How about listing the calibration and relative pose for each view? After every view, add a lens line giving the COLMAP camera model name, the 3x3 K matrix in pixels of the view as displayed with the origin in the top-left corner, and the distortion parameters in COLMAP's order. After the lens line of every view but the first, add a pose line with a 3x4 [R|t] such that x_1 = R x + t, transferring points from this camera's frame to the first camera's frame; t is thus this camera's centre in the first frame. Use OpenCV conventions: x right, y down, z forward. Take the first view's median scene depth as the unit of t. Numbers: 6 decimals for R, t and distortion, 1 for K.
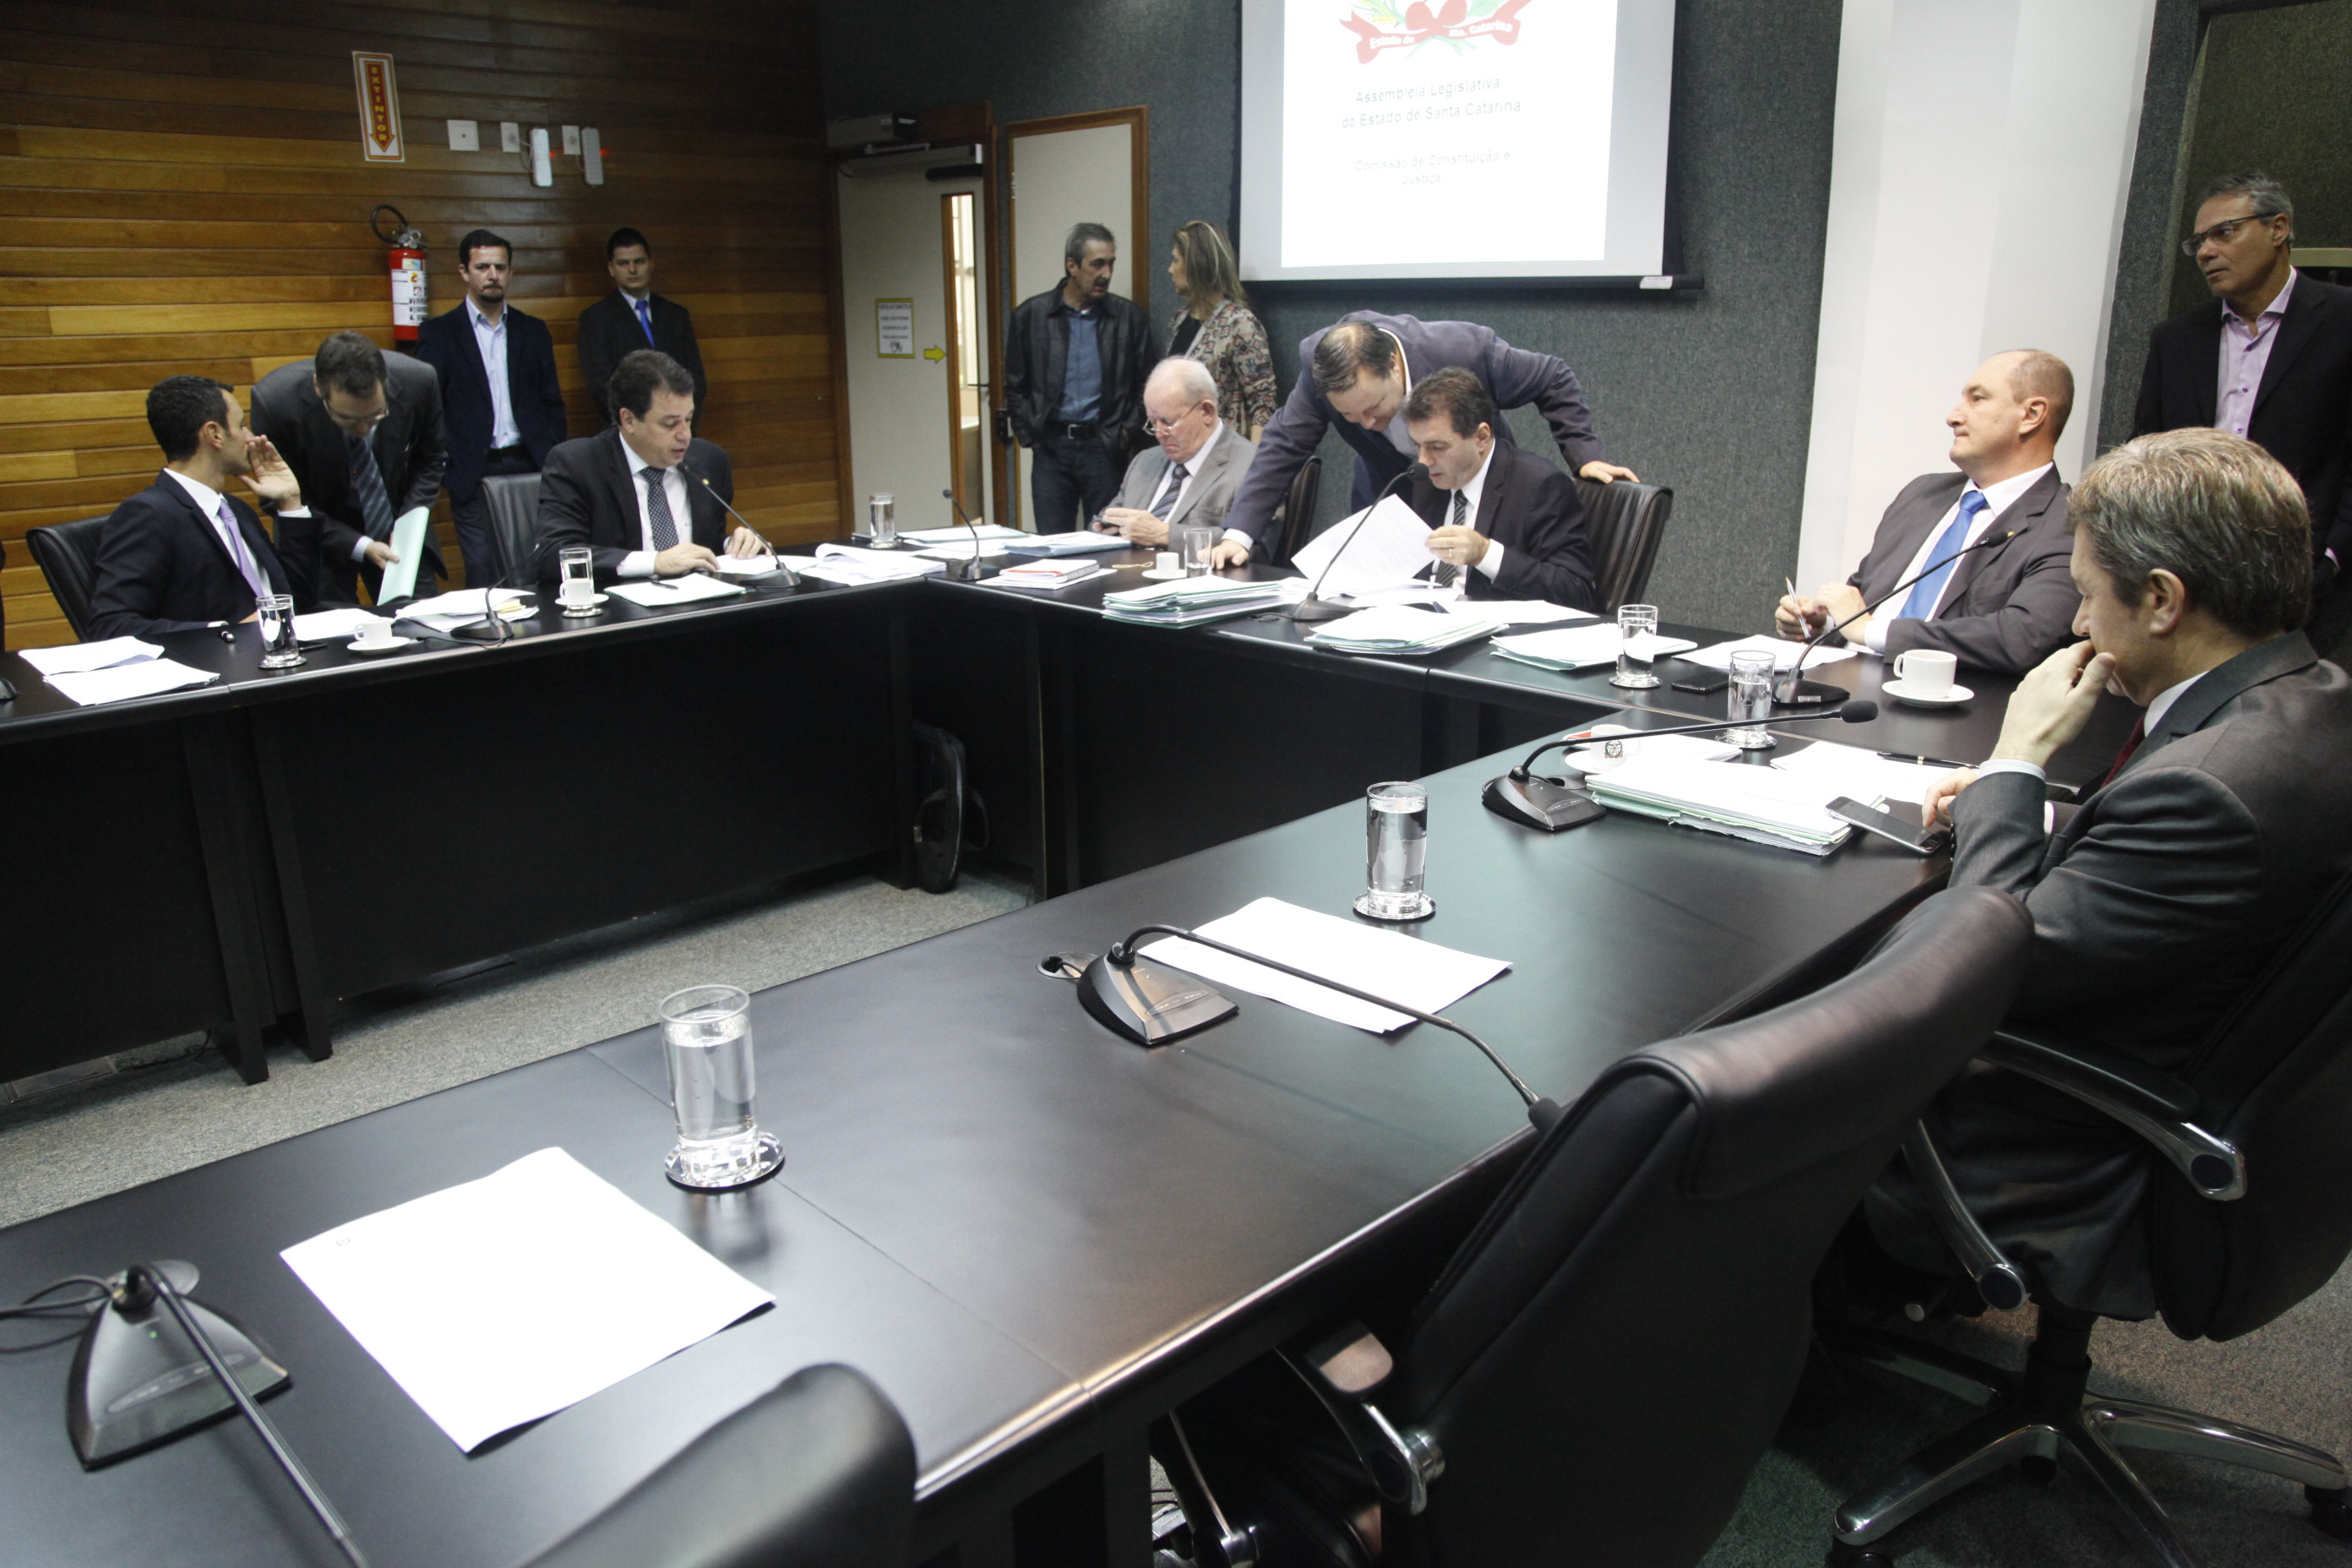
lens RADIAL K [[1653.8, 0, 1205.9], [0, 1653.8, 780.2], [0, 0, 1]] dist [-0.115823, 0.066825]
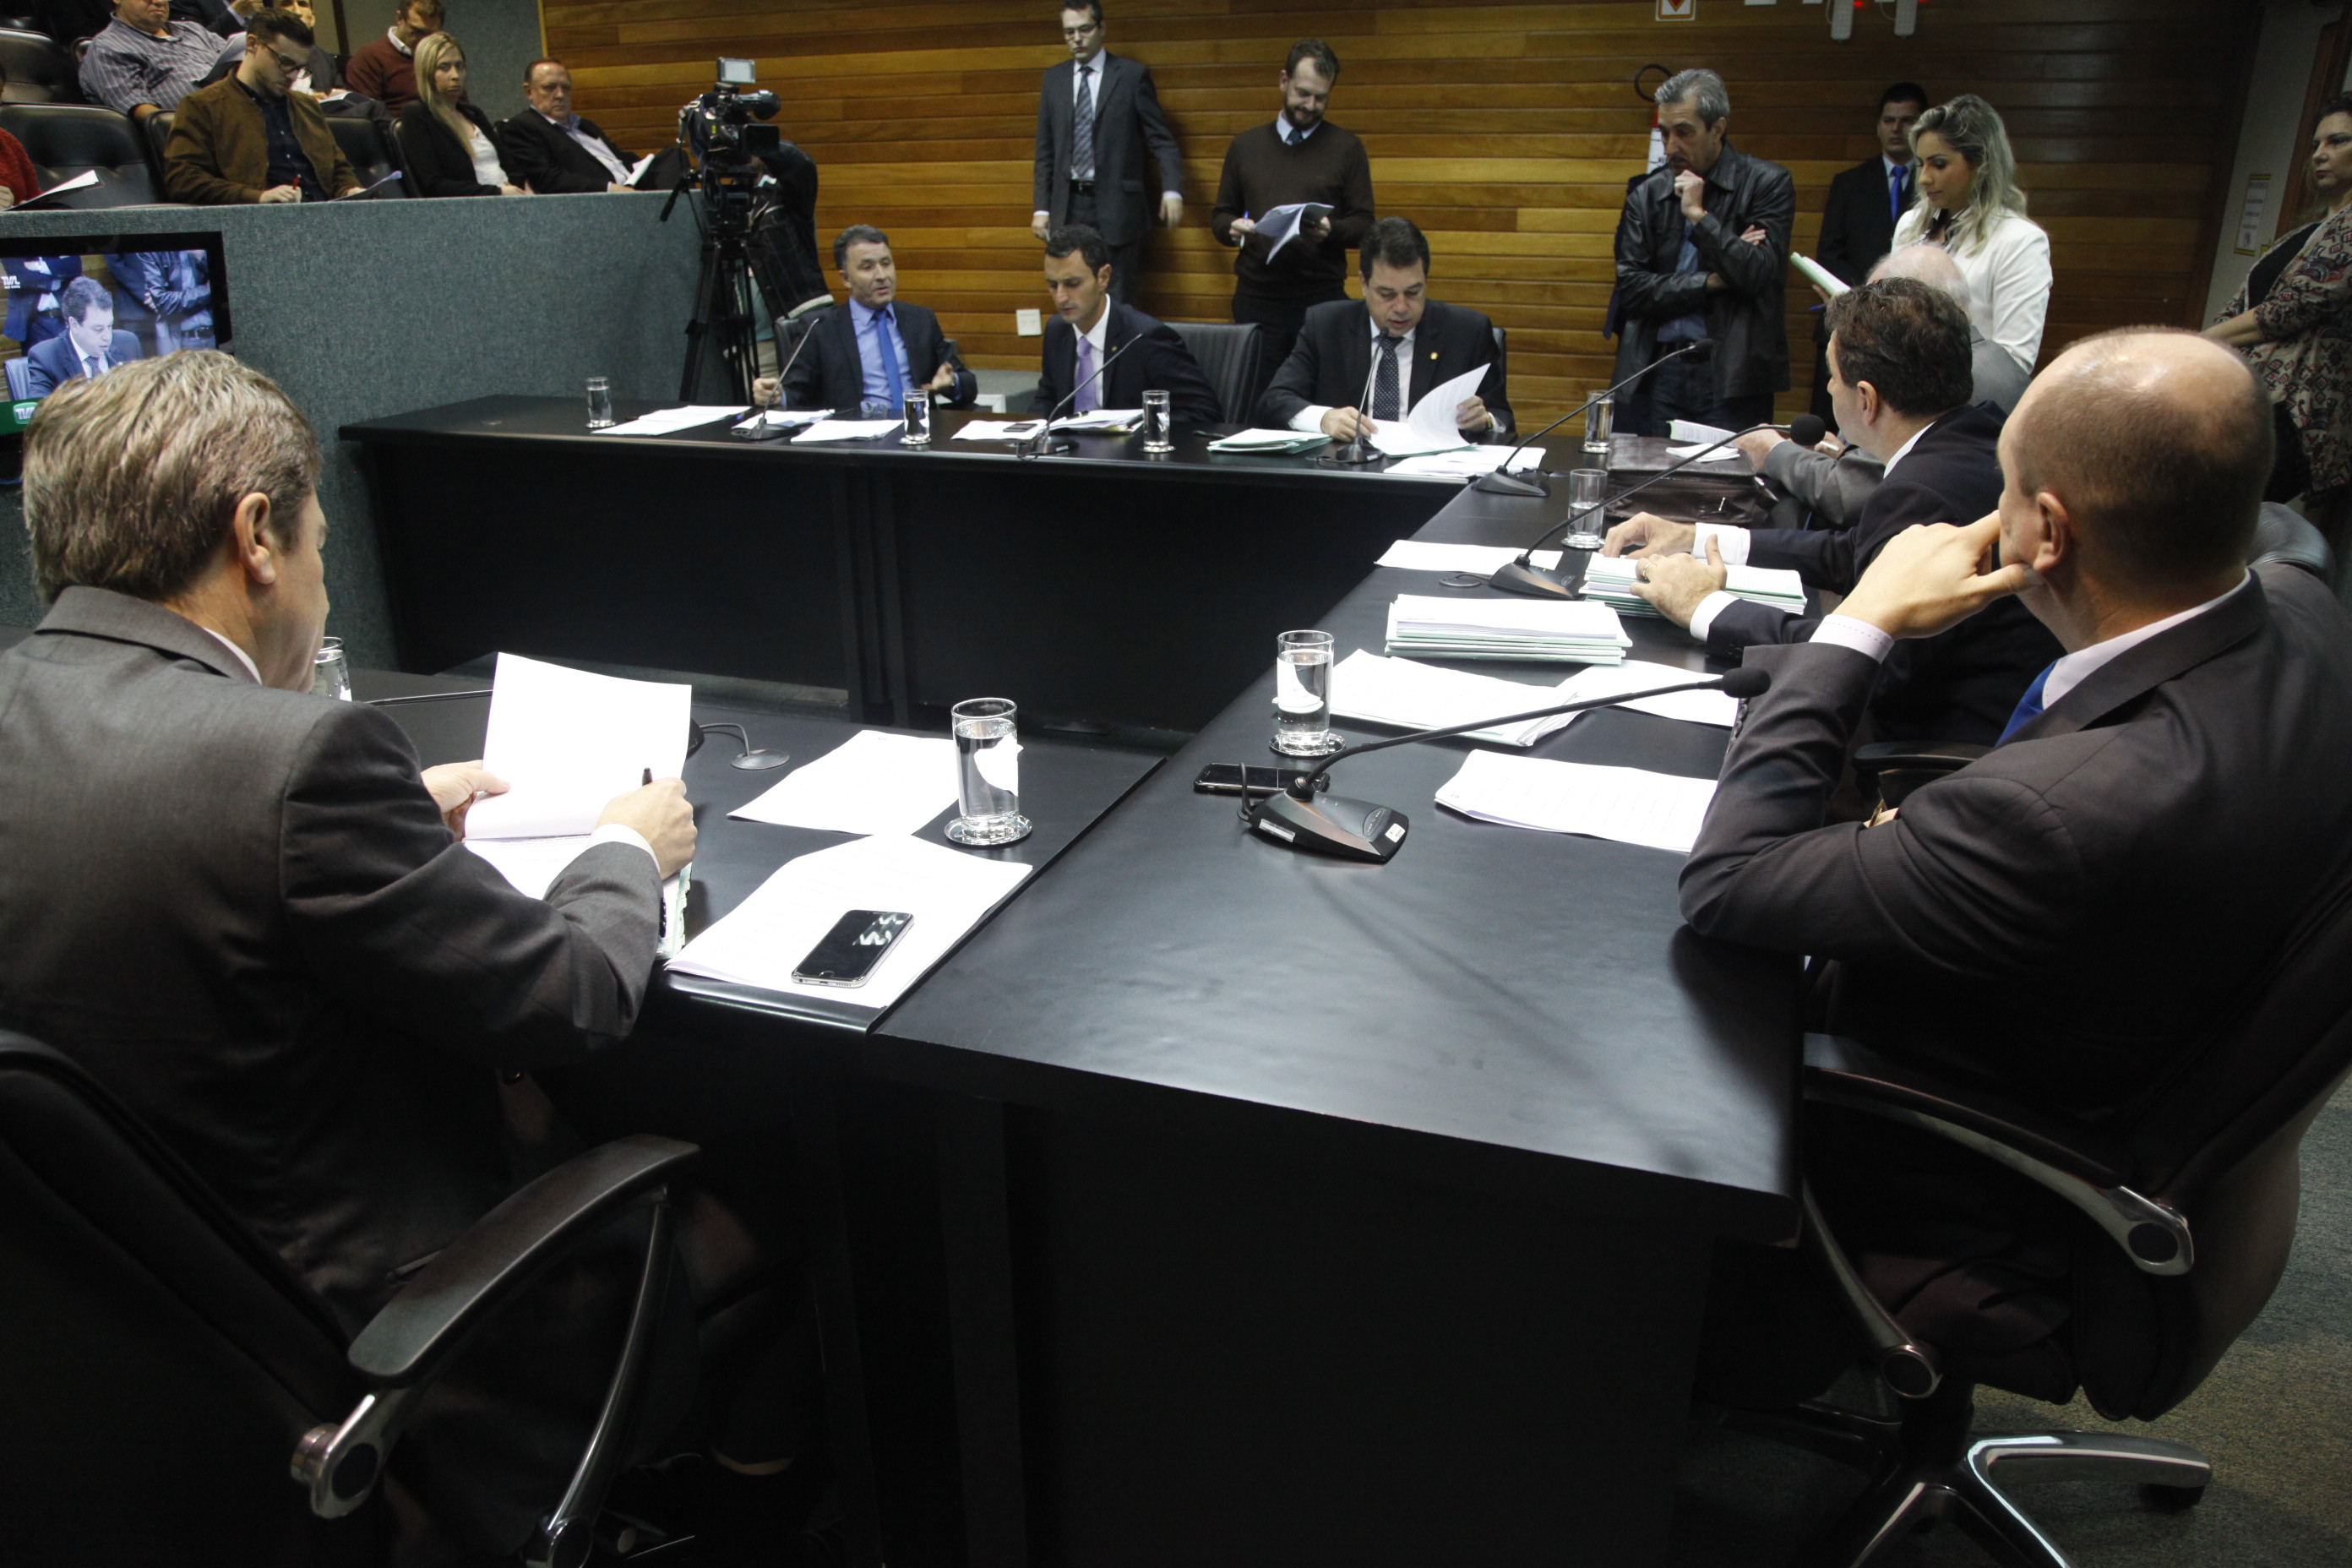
lens RADIAL K [[1653.8, 0, 1155.2], [0, 1653.8, 791.5], [0, 0, 1]] dist [-0.115823, 0.066825]
pose [[0.408776, 0.326621, -0.852186, 0.467071], [-0.247866, 0.938399, 0.240768, -0.108008], [0.878330, 0.112808, 0.464554, 0.346437]]
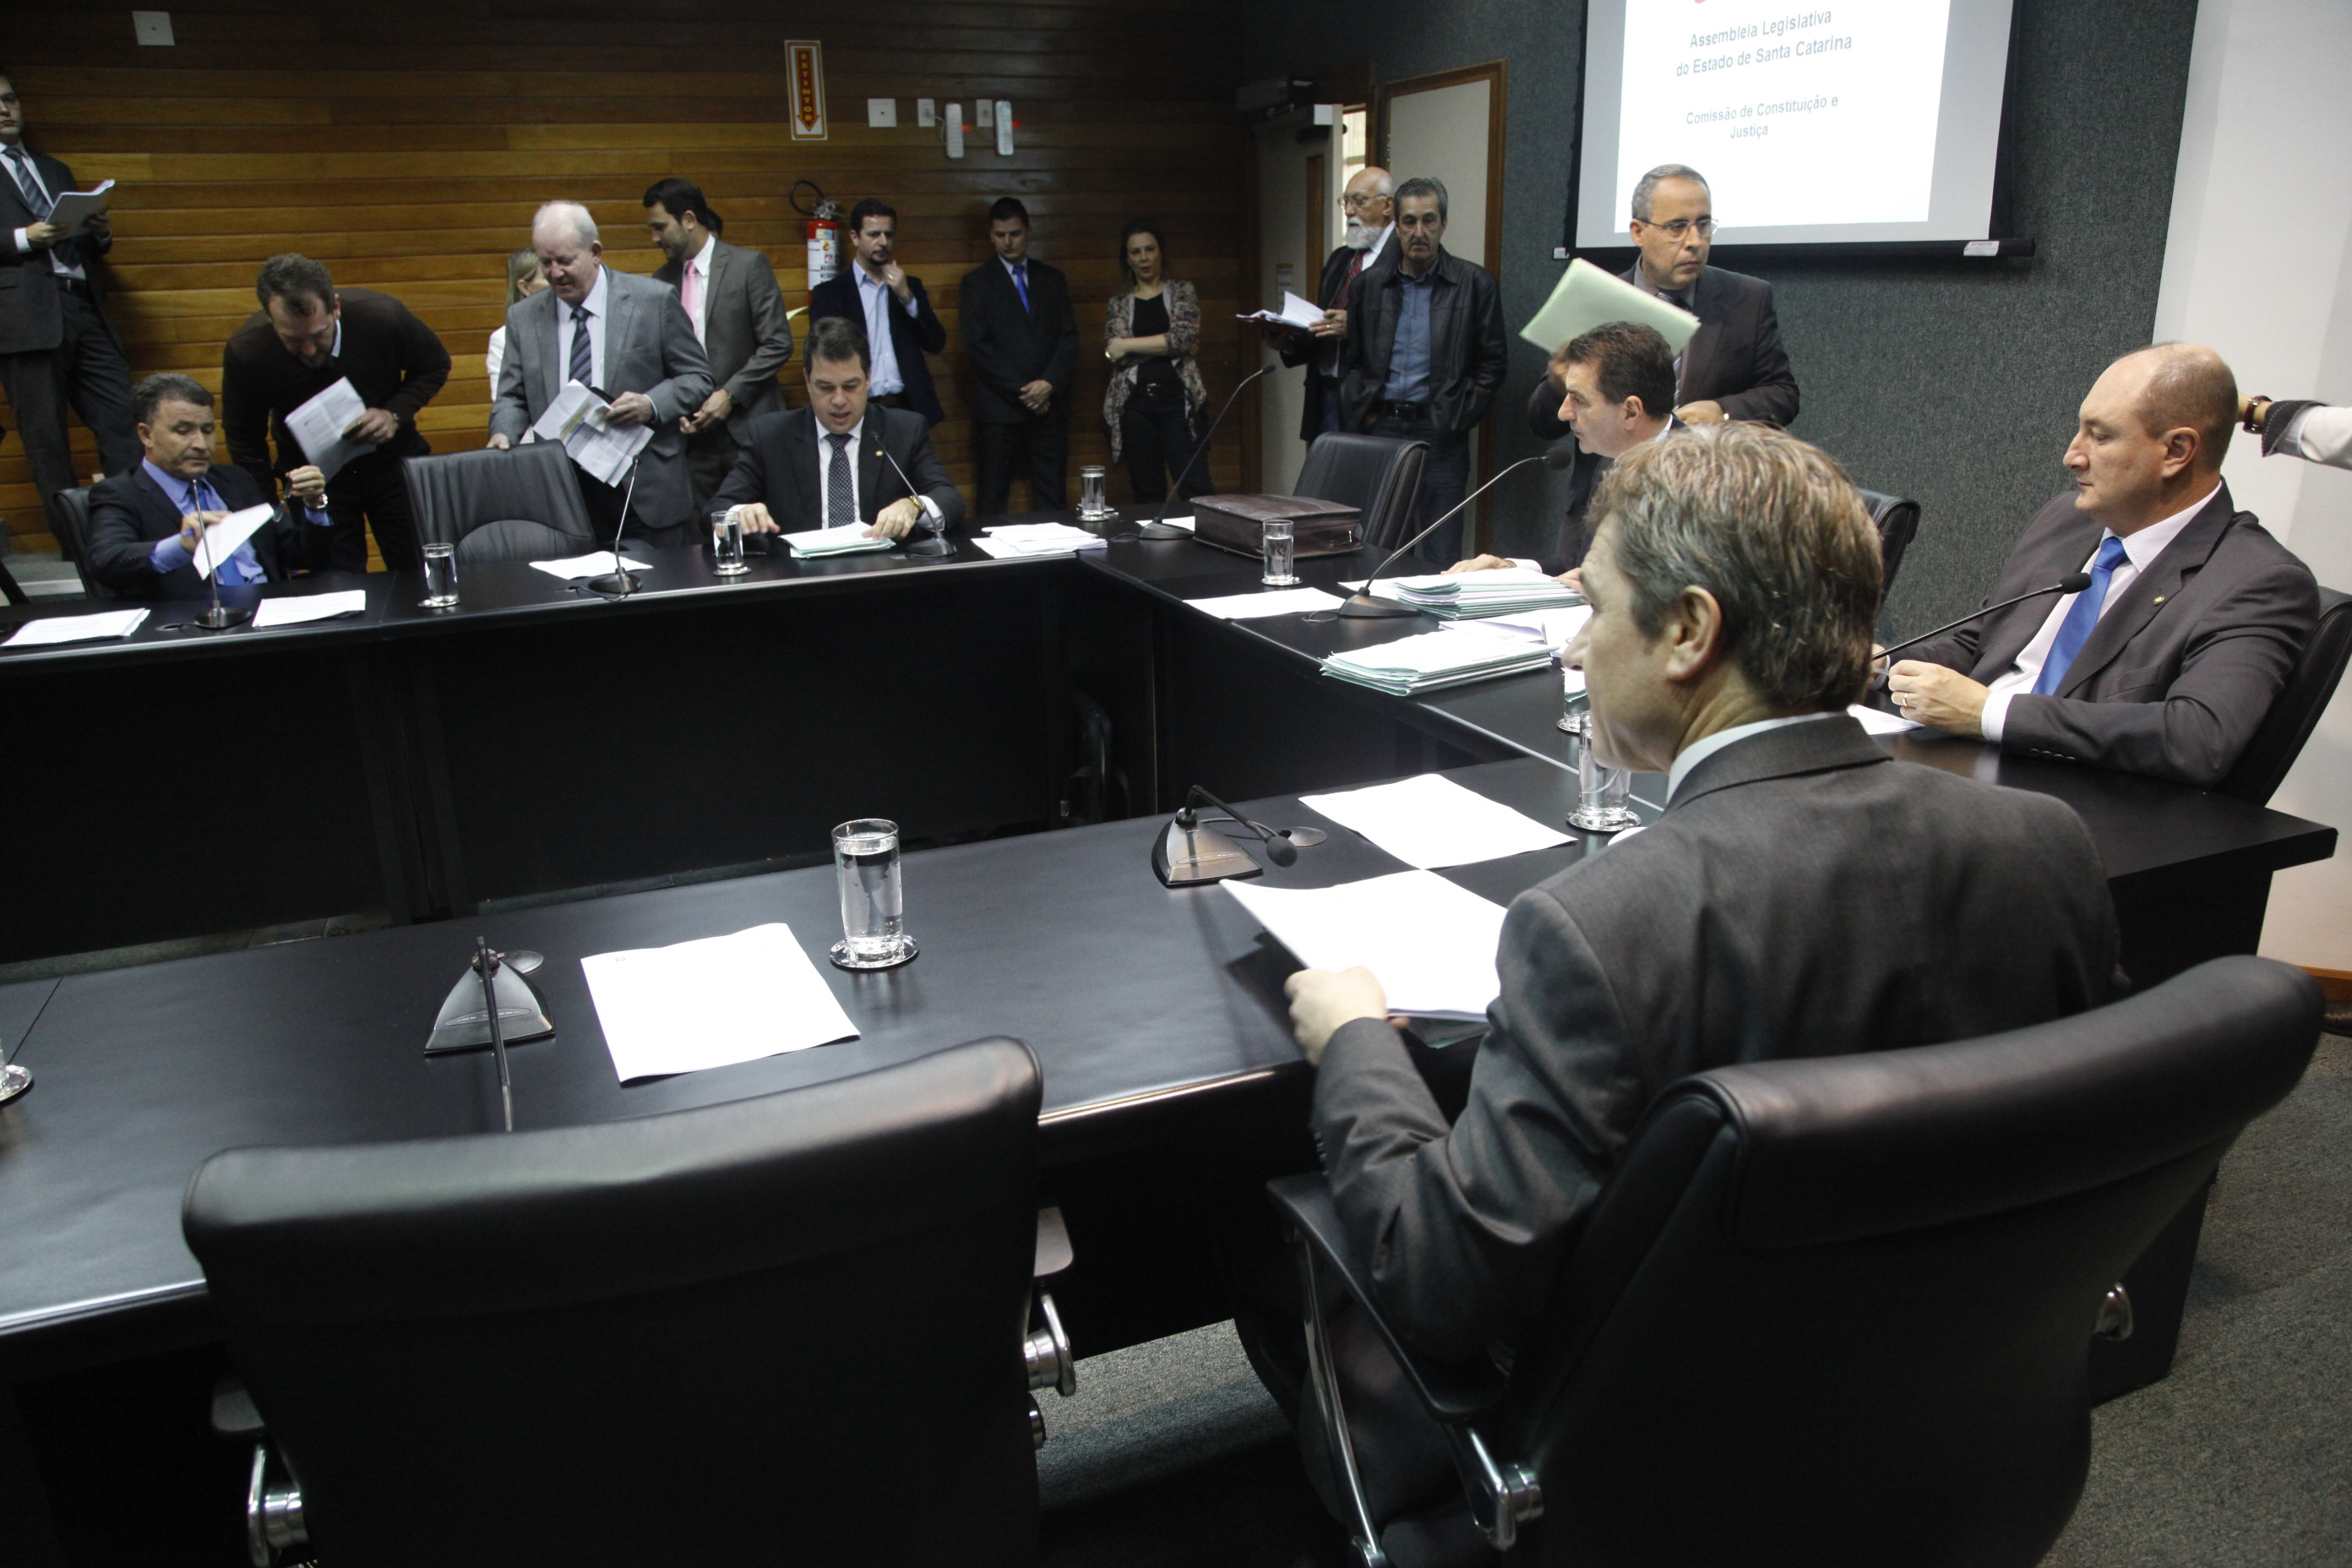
lens RADIAL K [[1653.8, 0, 1189.2], [0, 1653.8, 801.0], [0, 0, 1]] dist [-0.115823, 0.066825]
pose [[0.925018, 0.107108, -0.364513, 0.213664], [-0.094391, 0.994146, 0.052582, -0.026051], [0.368011, -0.014233, 0.929712, 0.074011]]
